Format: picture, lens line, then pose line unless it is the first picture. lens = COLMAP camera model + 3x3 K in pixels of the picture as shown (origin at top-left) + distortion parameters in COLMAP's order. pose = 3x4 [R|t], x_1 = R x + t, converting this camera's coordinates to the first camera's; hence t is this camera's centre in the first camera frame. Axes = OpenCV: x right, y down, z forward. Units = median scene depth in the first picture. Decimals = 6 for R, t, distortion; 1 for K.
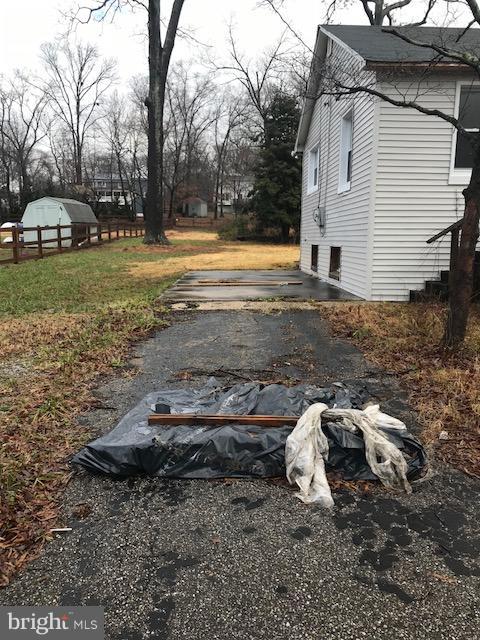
lens RADIAL K [[522.6, 0, 238.1], [0, 522.6, 320.0], [0, 0, 1]] dist [0.030185, -0.028447]
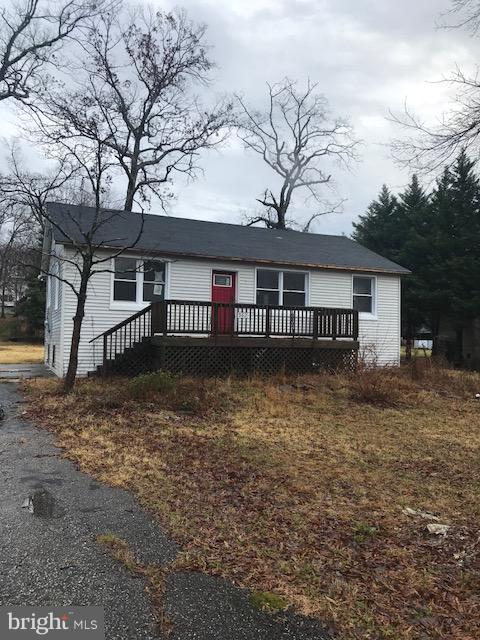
lens RADIAL K [[522.6, 0, 239.4], [0, 522.6, 315.6], [0, 0, 1]] dist [0.030185, -0.028447]
pose [[0.926560, 0.028670, 0.375052, 0.052405], [0.047573, 0.980152, -0.192454, 0.042045], [-0.373126, 0.196162, 0.906806, -0.262233]]
